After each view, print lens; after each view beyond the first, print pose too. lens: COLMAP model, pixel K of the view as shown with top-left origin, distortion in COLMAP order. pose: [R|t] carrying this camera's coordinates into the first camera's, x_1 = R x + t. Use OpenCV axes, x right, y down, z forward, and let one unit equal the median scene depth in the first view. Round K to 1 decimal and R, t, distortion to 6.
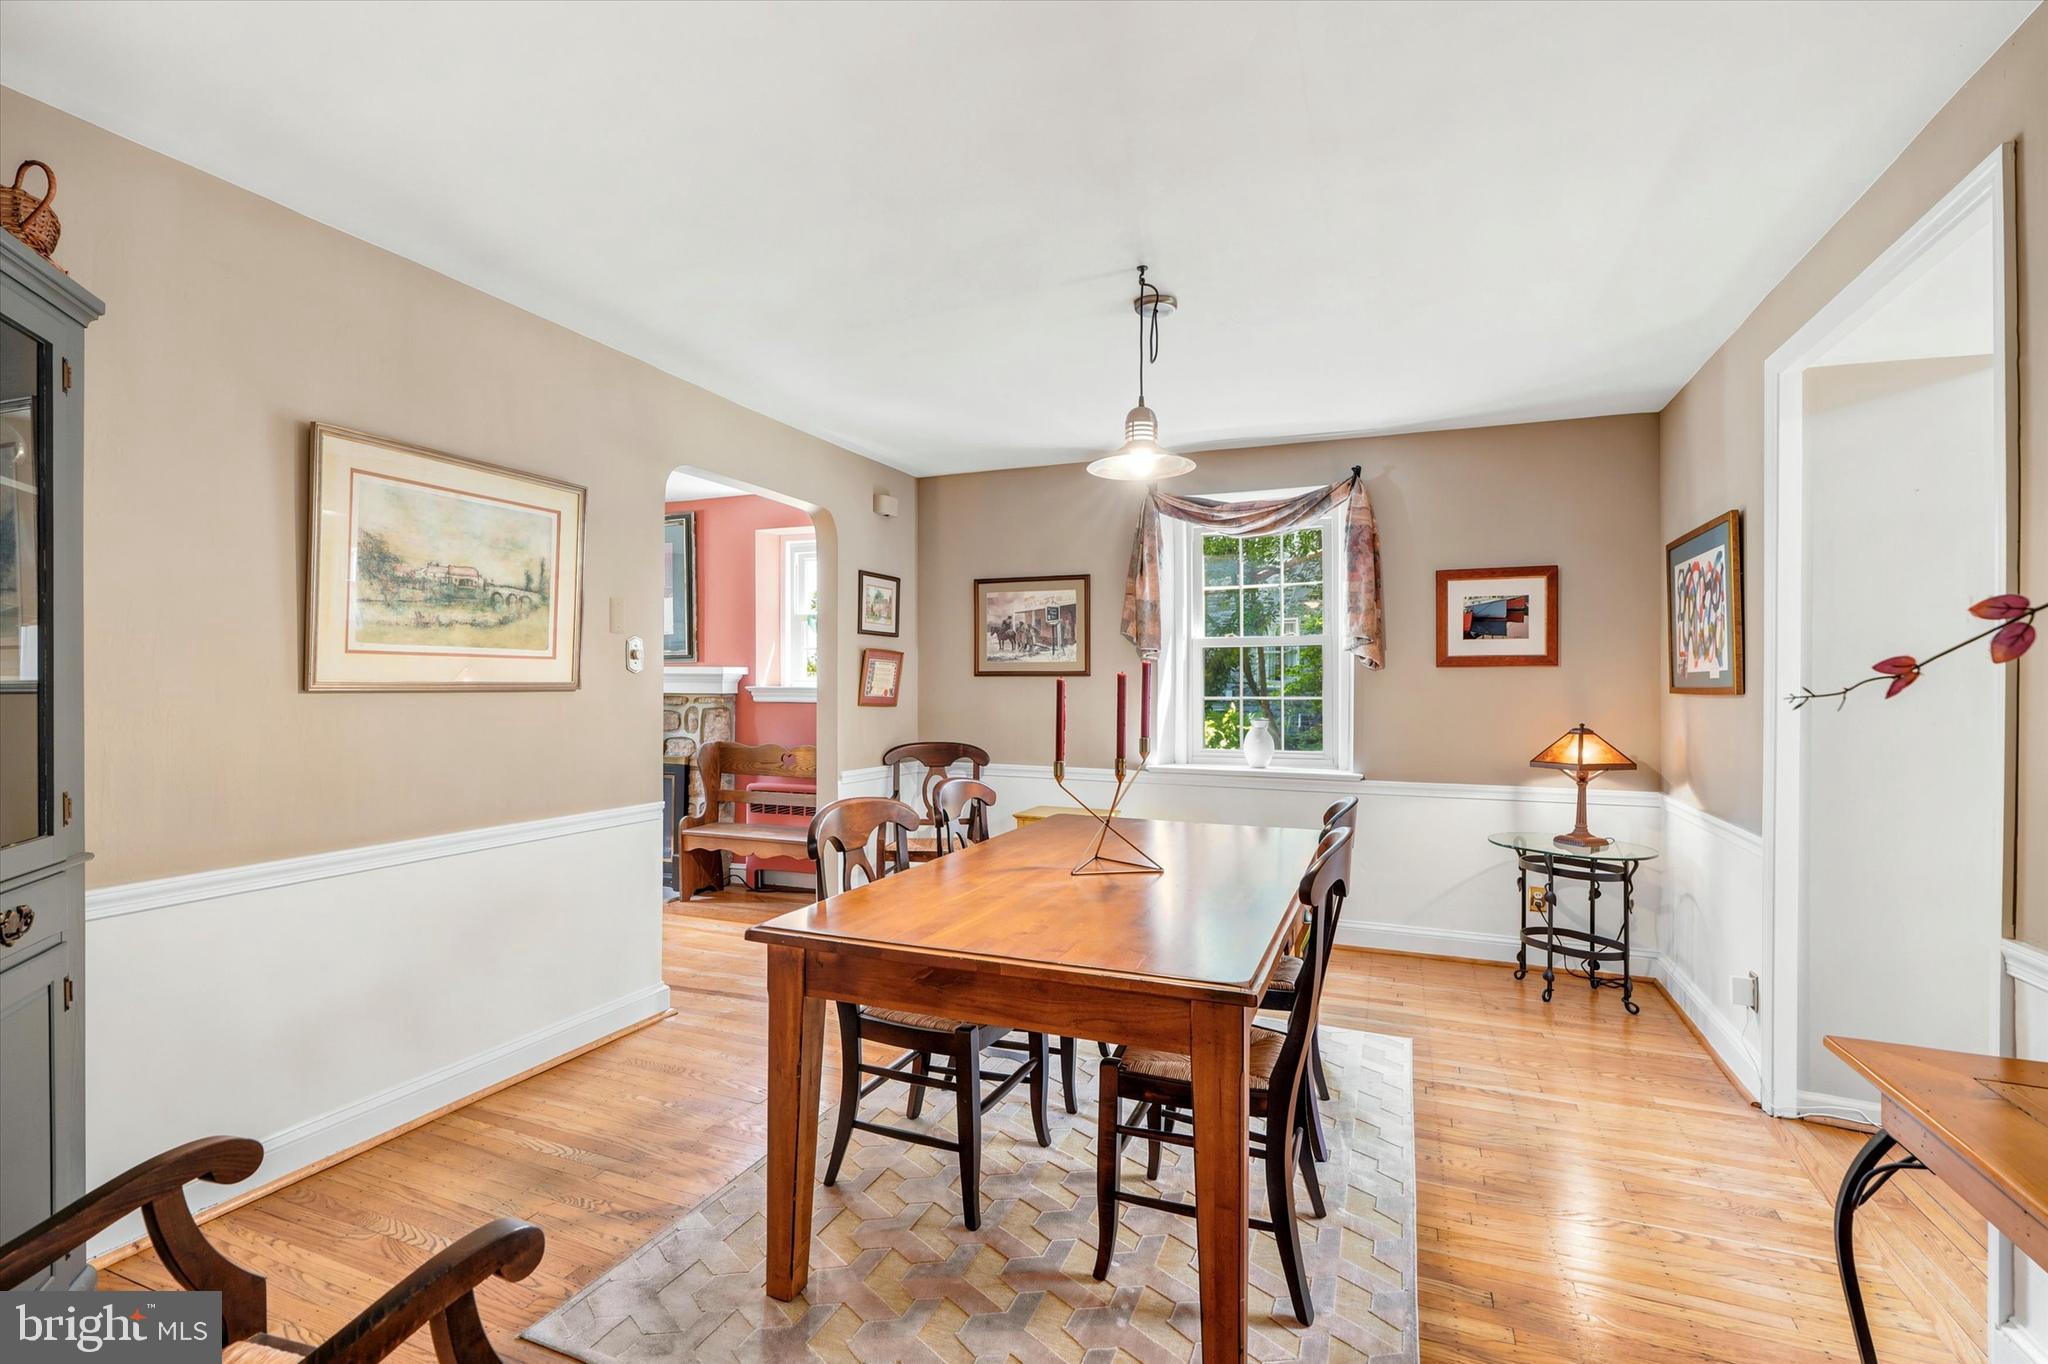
lens RADIAL K [[938.0, 0, 1017.5], [0, 938.0, 685.6], [0, 0, 1]] dist [-0.005572, 0.001850]
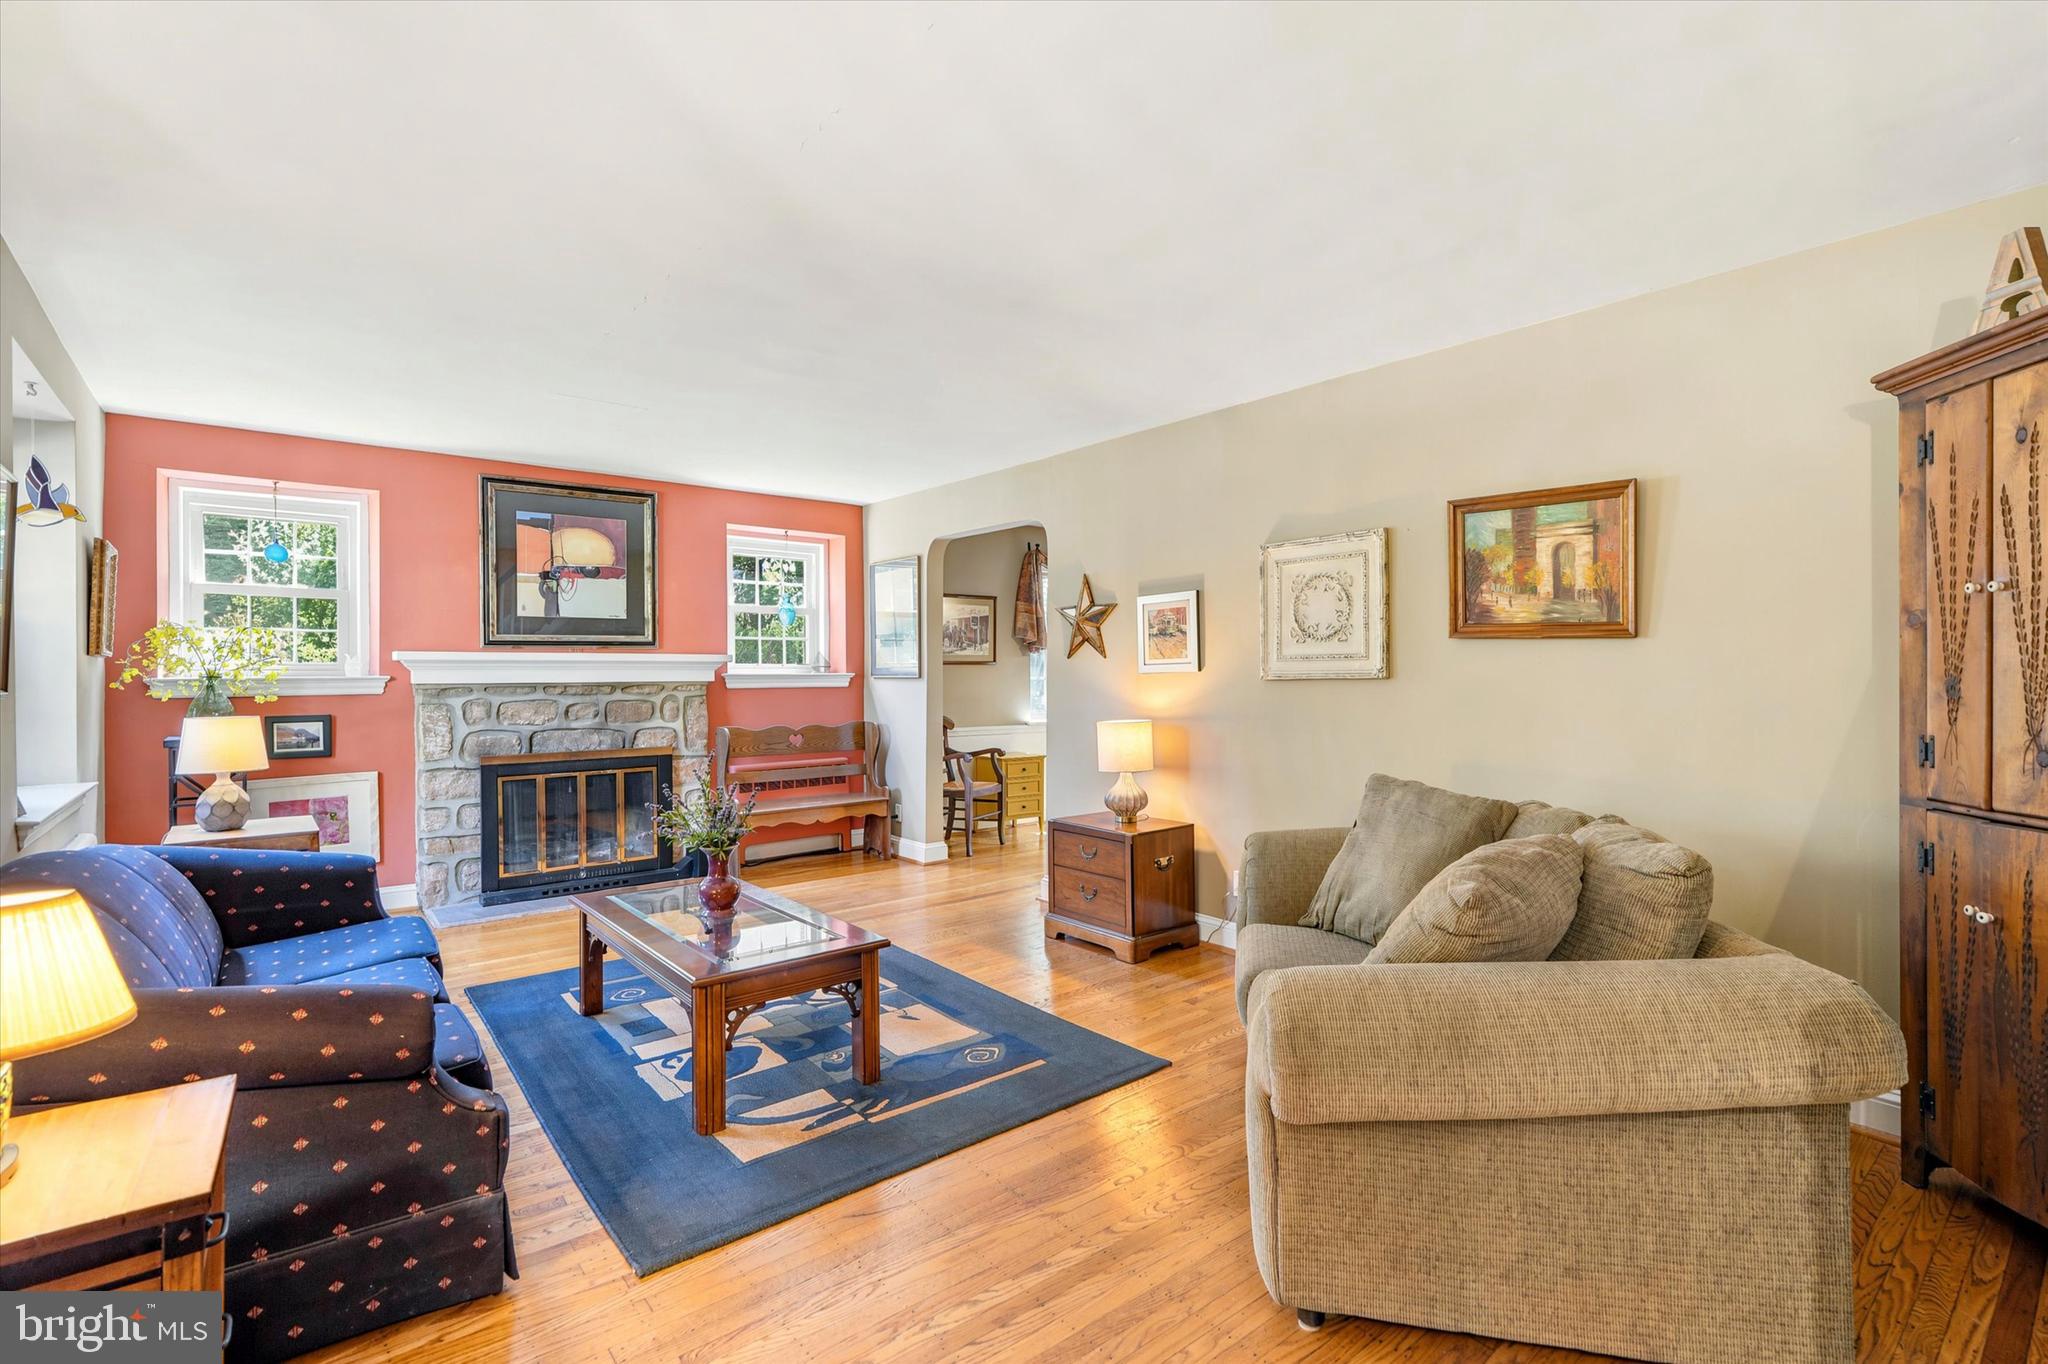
lens RADIAL K [[938.0, 0, 1021.4], [0, 938.0, 668.3], [0, 0, 1]] dist [-0.005572, 0.001850]
pose [[0.475887, -0.000892, 0.879506, -1.167303], [0.004761, 0.999987, -0.001562, -0.002074], [-0.879494, 0.004931, 0.475885, 0.243711]]
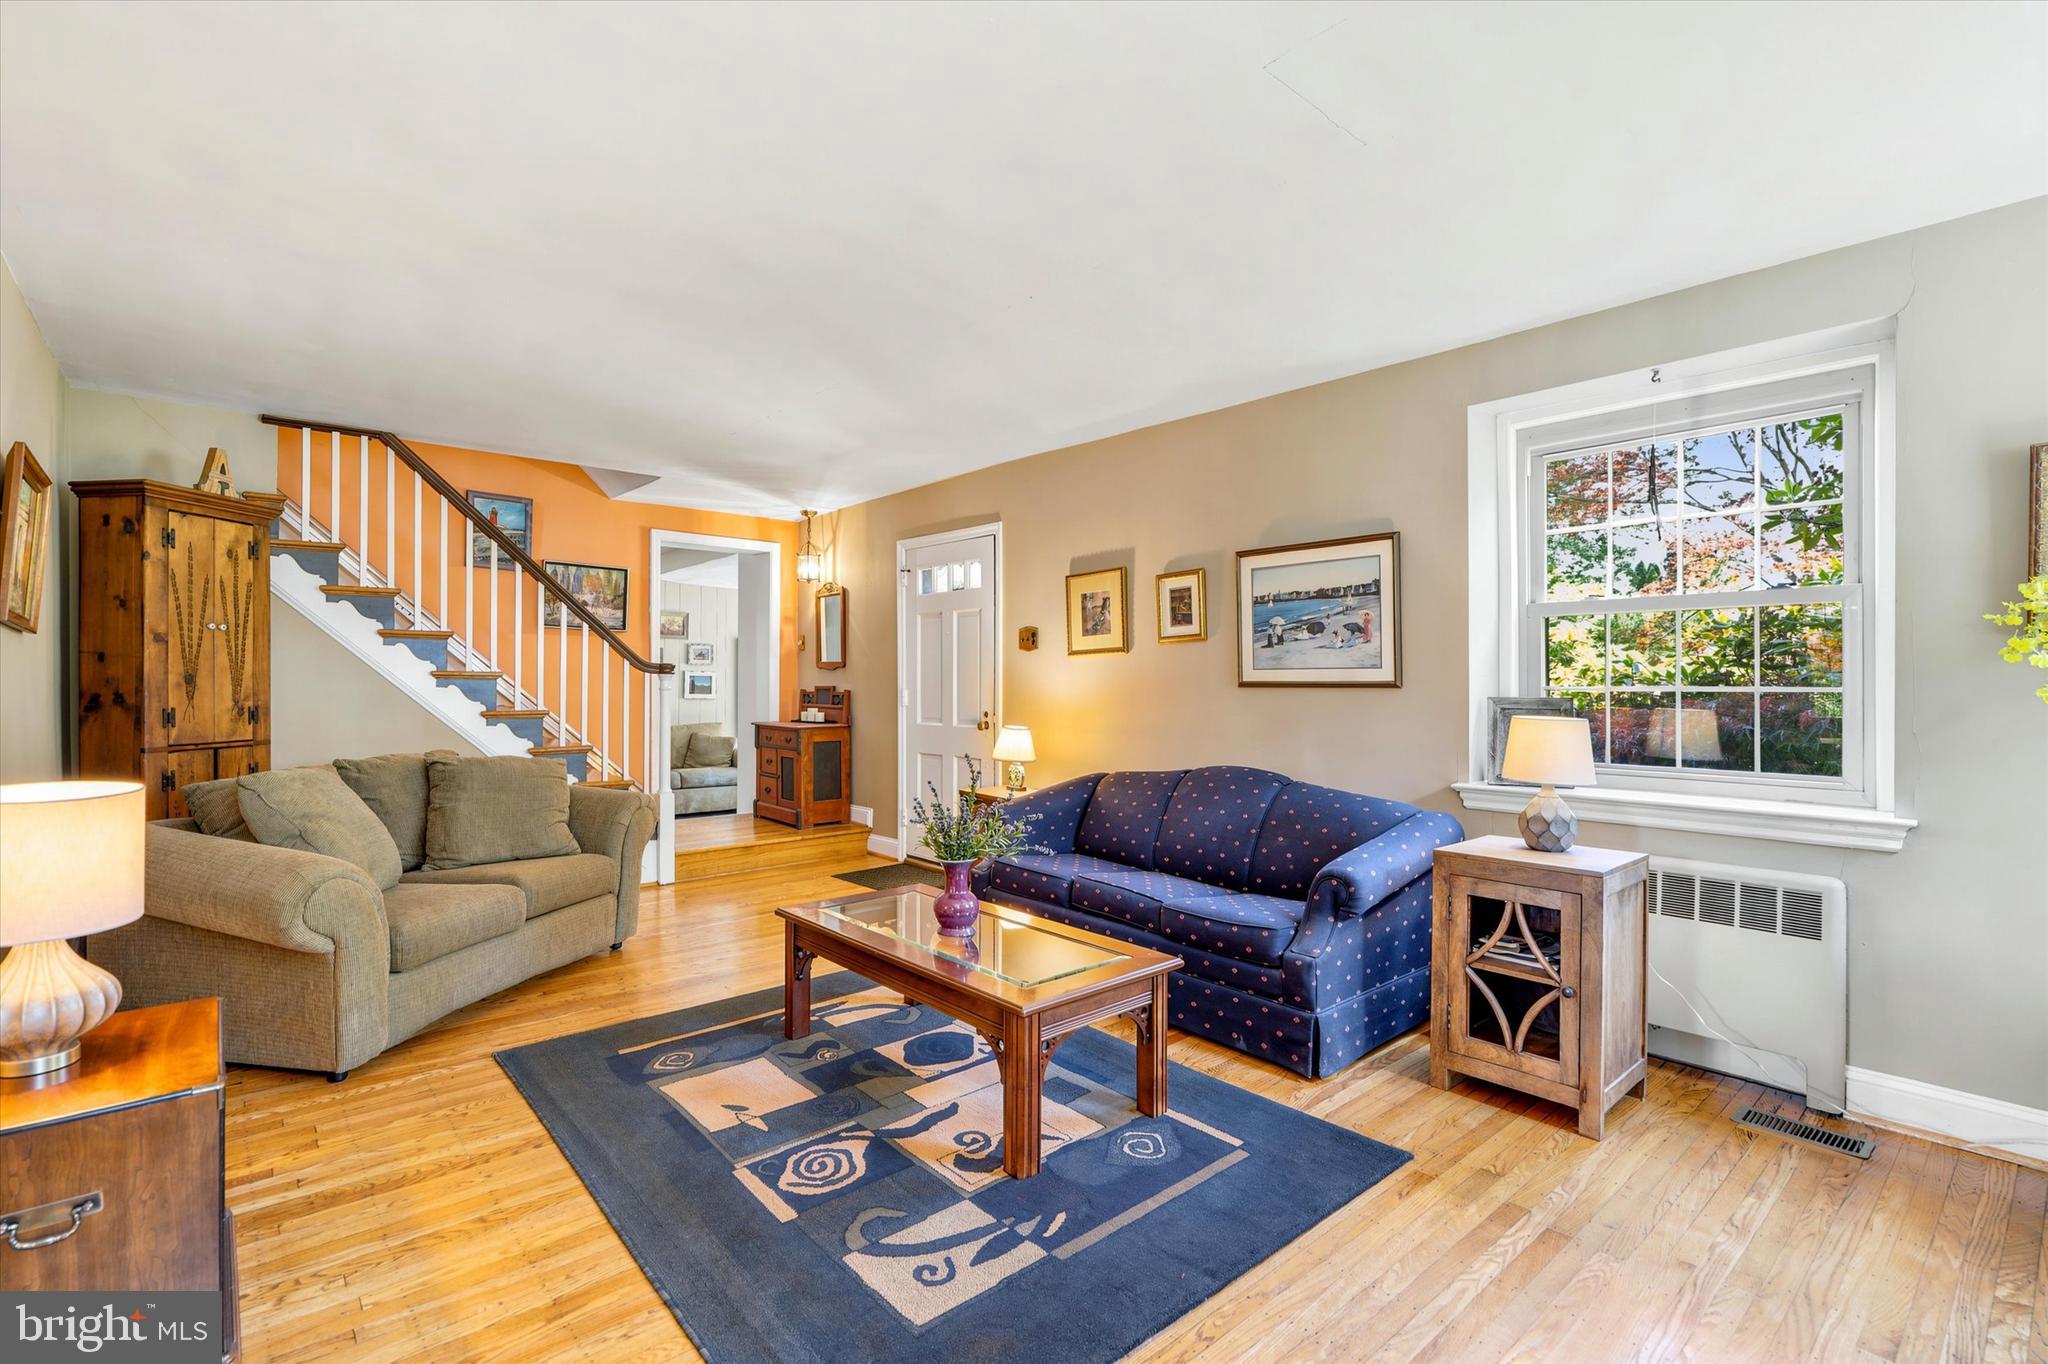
lens RADIAL K [[938.0, 0, 1023.1], [0, 938.0, 682.5], [0, 0, 1]] dist [-0.005572, 0.001850]
pose [[-0.448355, -0.002209, -0.893853, -0.244404], [-0.003391, 0.999994, -0.000770, 0.008155], [0.893849, 0.002686, -0.448360, 0.992672]]
